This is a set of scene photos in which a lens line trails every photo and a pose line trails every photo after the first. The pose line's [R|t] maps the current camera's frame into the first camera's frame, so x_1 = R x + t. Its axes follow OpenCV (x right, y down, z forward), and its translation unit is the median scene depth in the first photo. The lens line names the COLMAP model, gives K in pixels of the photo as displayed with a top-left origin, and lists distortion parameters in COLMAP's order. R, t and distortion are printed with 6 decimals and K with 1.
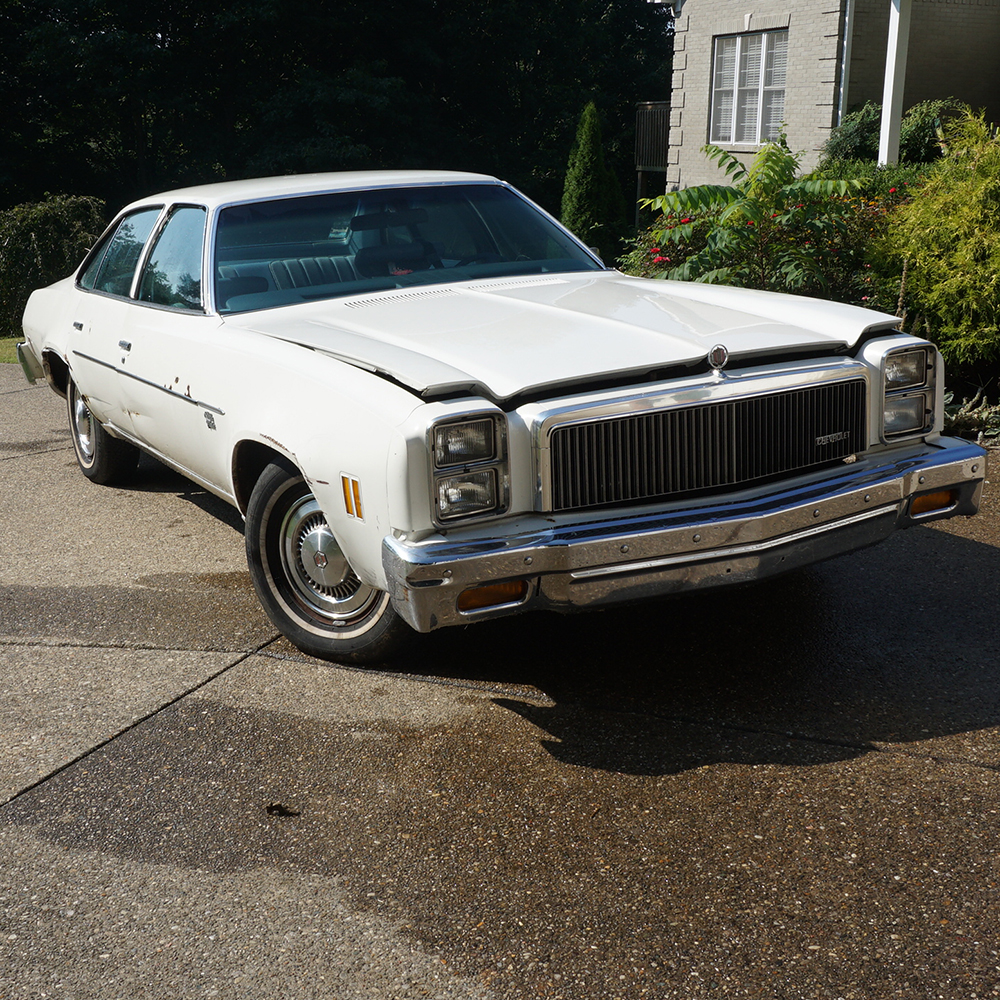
lens RADIAL K [[1384.5, 0, 431.5], [0, 1384.5, 437.8], [0, 0, 1]] dist [-0.046405, 0.000000]
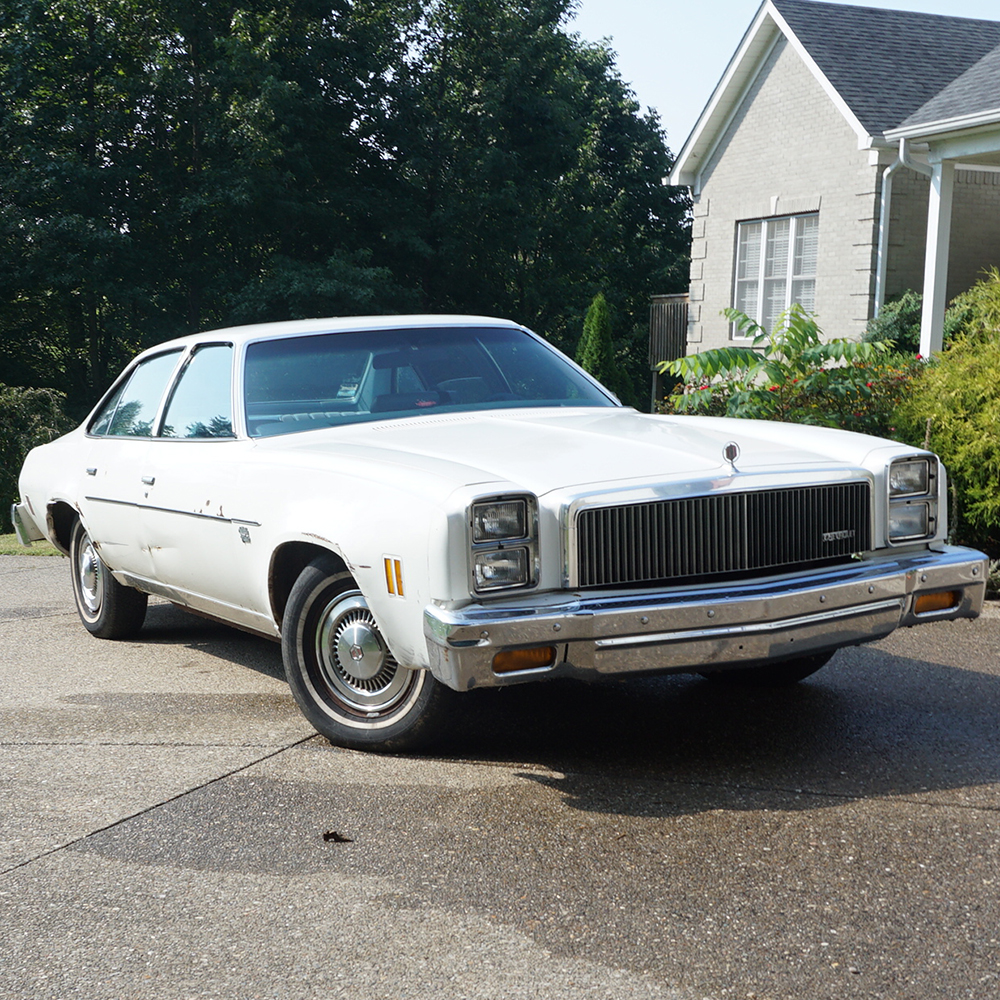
lens RADIAL K [[1619.4, 0, 395.6], [0, 1619.4, 597.7], [0, 0, 1]] dist [-0.046848, 0.000000]
pose [[0.999935, 0.006404, -0.009395, -0.039727], [-0.006969, 0.998089, -0.061401, 0.123478], [0.008984, 0.061463, 0.998069, -0.241413]]
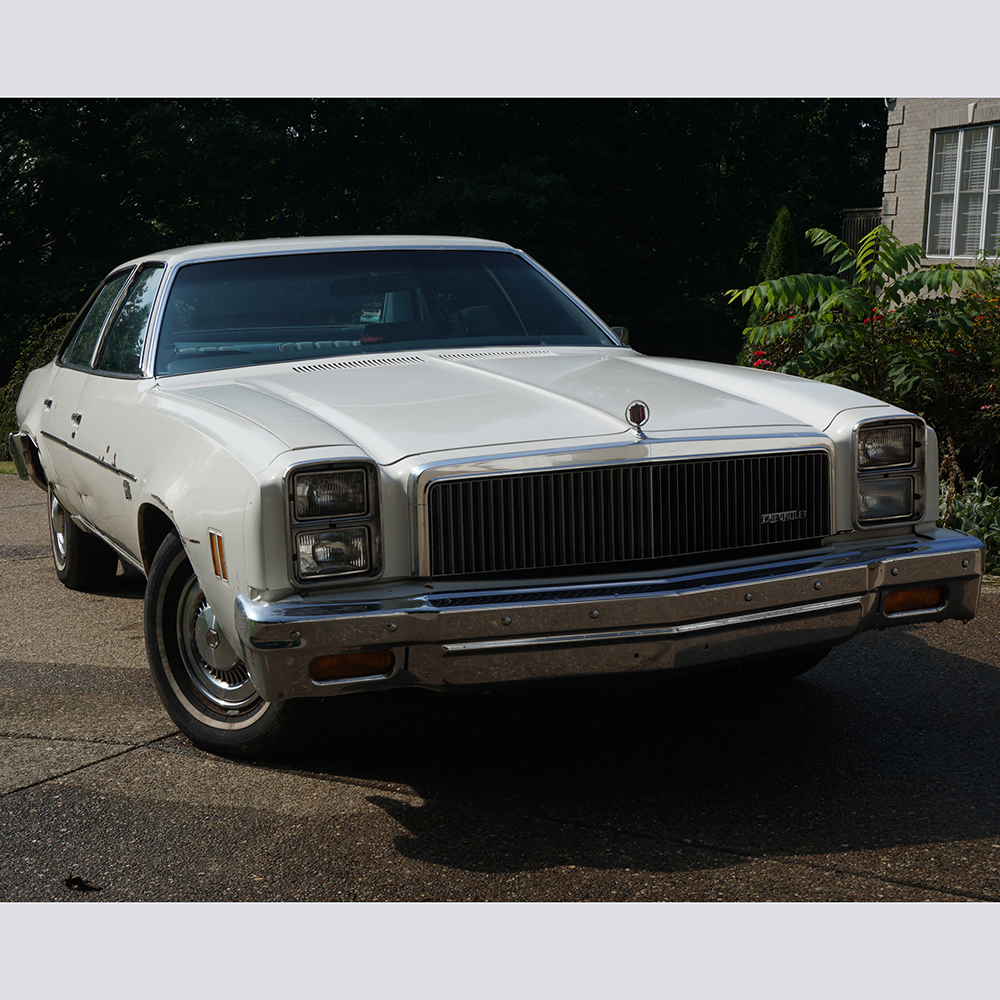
lens RADIAL K [[1667.4, 0, 502.6], [0, 1667.4, 494.4], [0, 0, 1]] dist [-0.005493, 0.000000]
pose [[0.996402, 0.032311, -0.078353, 0.189171], [-0.037937, 0.996725, -0.071412, 0.065910], [0.075789, 0.074127, 0.994365, -0.060617]]
